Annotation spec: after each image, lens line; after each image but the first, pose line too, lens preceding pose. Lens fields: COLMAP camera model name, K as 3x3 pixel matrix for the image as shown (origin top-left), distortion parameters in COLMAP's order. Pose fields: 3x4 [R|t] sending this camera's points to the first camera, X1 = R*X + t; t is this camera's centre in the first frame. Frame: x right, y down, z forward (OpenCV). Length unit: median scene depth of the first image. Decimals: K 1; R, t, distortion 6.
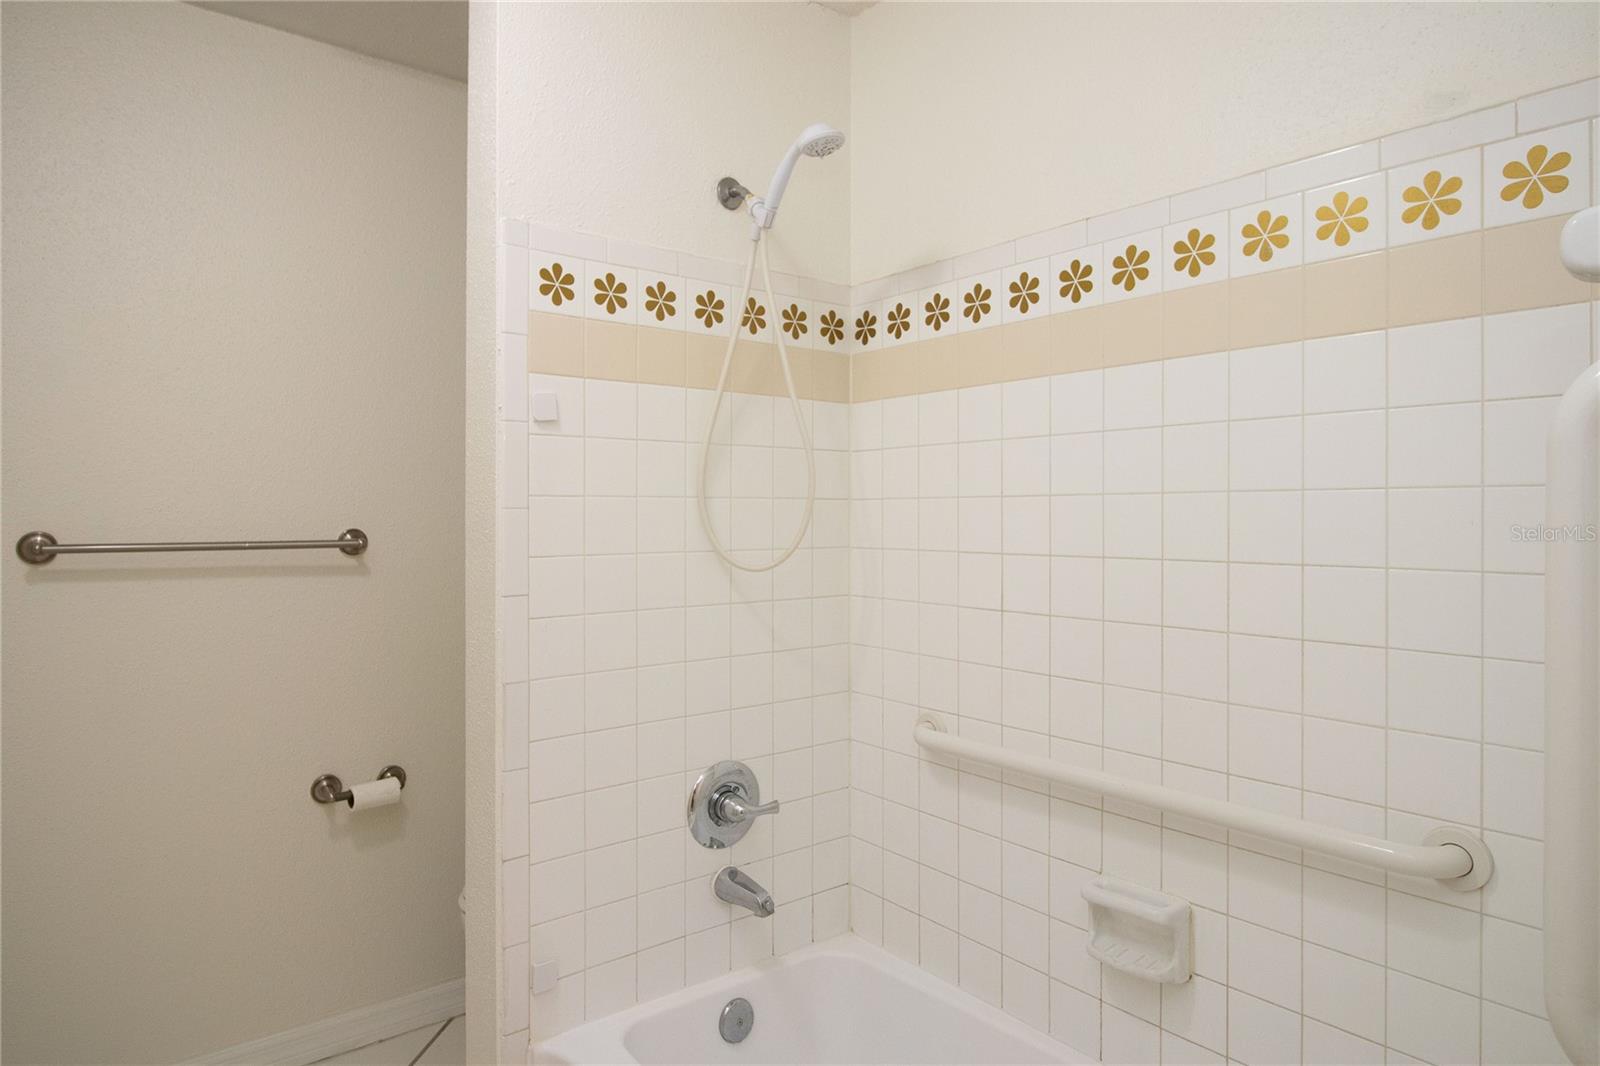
lens RADIAL K [[931.2, 0, 786.0], [0, 931.2, 519.8], [0, 0, 1]] dist [0.011701, -0.013302]
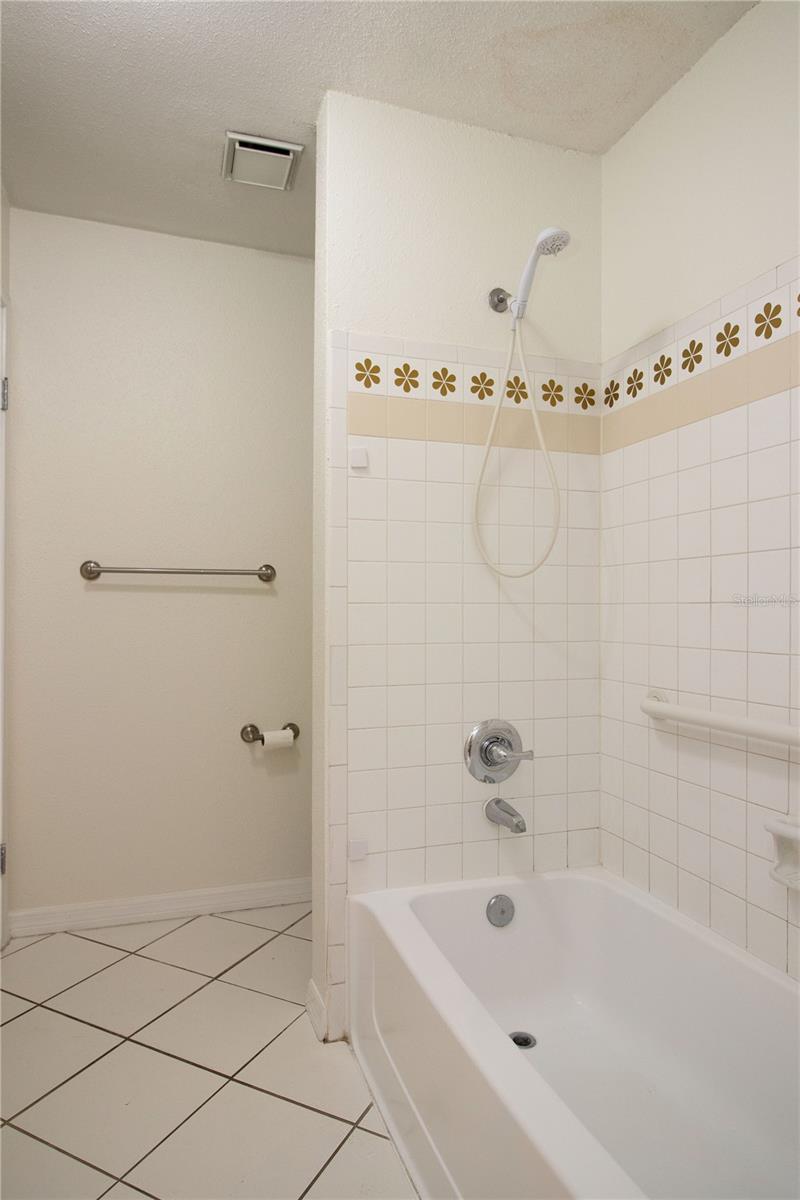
lens RADIAL K [[698.4, 0, 396.6], [0, 698.4, 608.9], [0, 0, 1]] dist [0.011701, -0.013302]
pose [[0.941599, 0.000720, -0.336736, 0.144948], [-0.002926, 0.999977, -0.006043, 0.106790], [0.336724, 0.006675, 0.941580, -0.004599]]
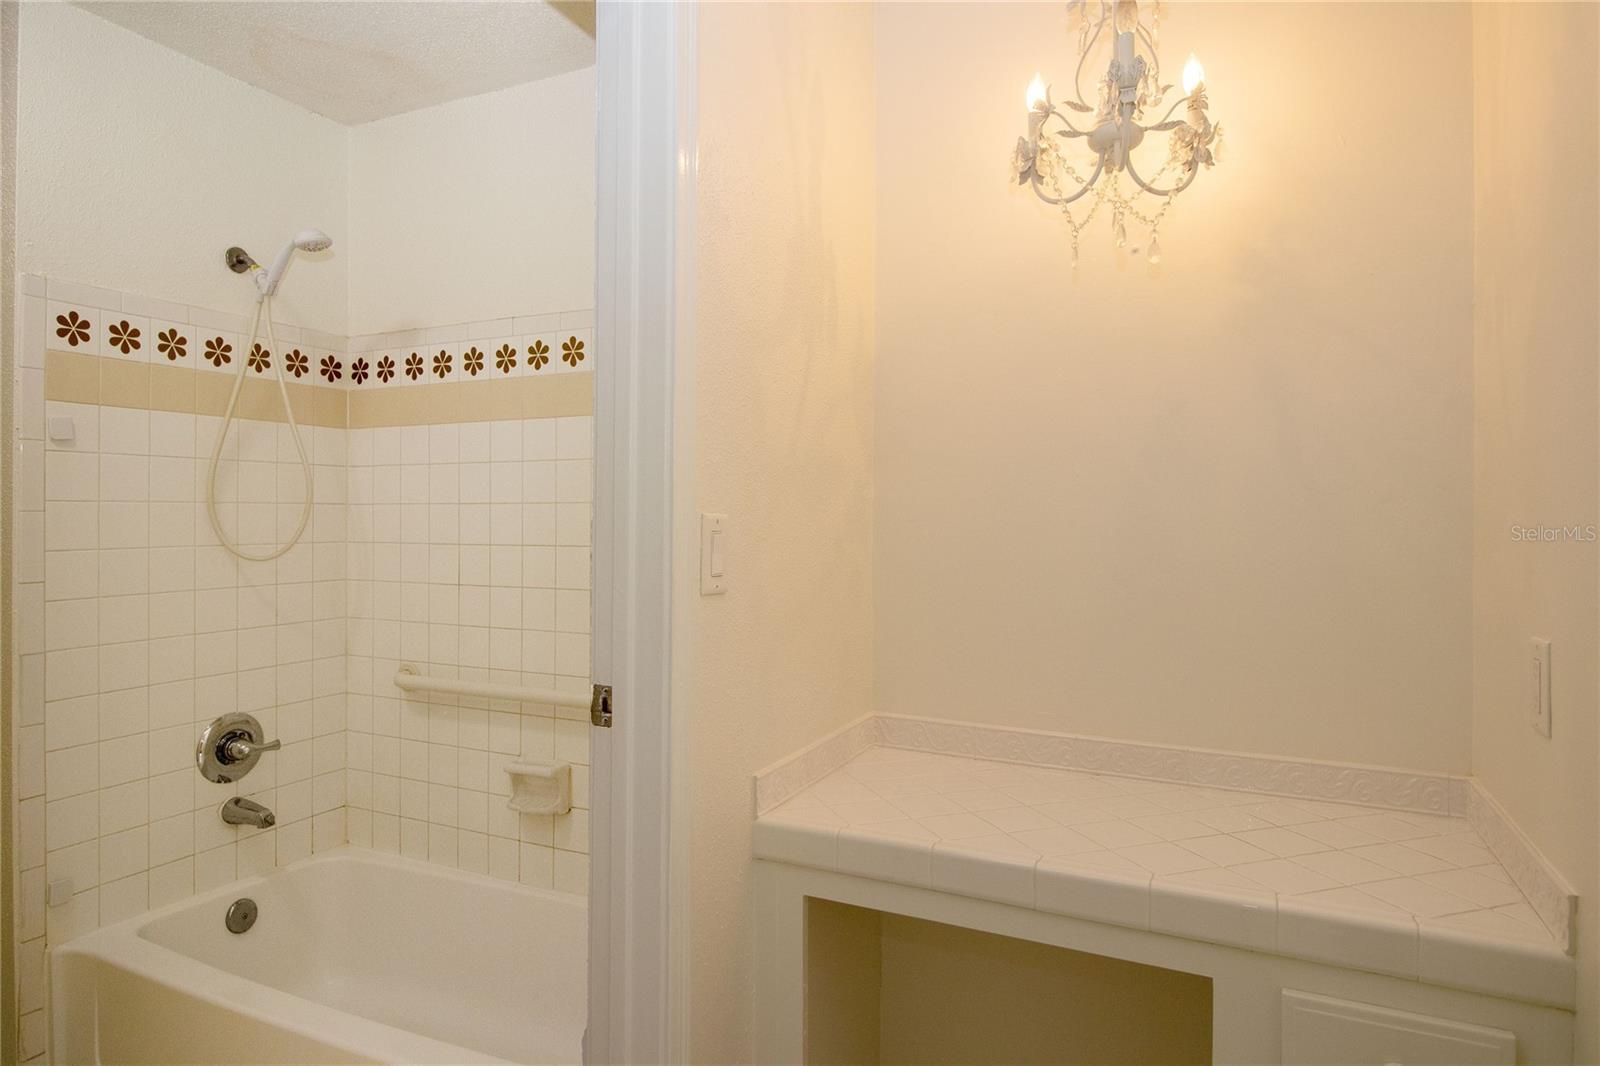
lens RADIAL K [[931.2, 0, 776.7], [0, 931.2, 516.4], [0, 0, 1]] dist [0.011701, -0.013302]
pose [[0.901296, 0.001642, 0.433201, 0.051102], [-0.000308, 0.999995, -0.003148, -0.001279], [-0.433204, 0.002704, 0.901292, -0.454026]]
